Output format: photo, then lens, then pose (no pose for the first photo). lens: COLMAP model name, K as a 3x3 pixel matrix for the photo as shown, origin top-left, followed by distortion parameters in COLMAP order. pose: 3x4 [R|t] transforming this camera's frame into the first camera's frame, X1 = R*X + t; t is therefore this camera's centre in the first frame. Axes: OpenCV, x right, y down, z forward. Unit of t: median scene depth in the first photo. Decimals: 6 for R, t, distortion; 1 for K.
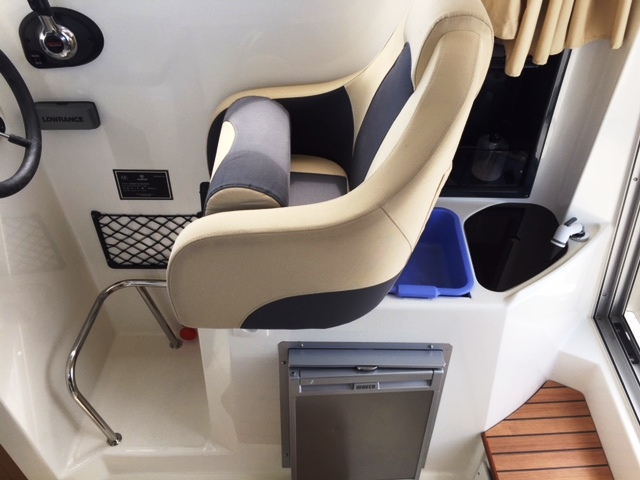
lens RADIAL K [[554.6, 0, 319.2], [0, 554.6, 239.2], [0, 0, 1]] dist [0.078094, -0.107295]
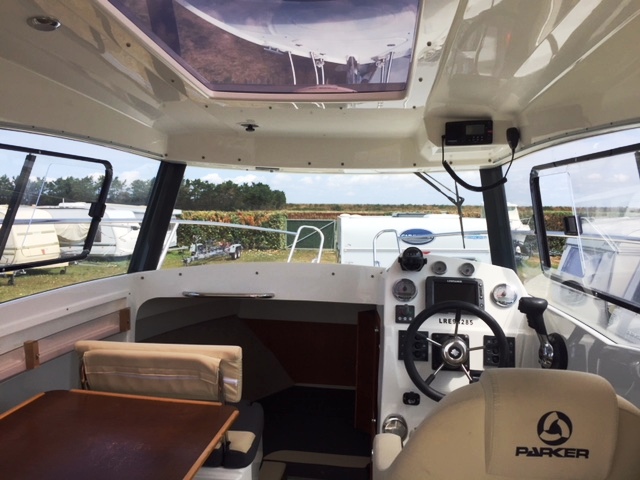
lens RADIAL K [[554.6, 0, 321.7], [0, 554.6, 236.8], [0, 0, 1]] dist [0.078094, -0.107295]
pose [[-0.073297, 0.080727, -0.994038, 0.756428], [-0.674849, 0.729856, 0.109034, -0.276253], [0.734306, 0.678817, 0.000983, 0.320877]]
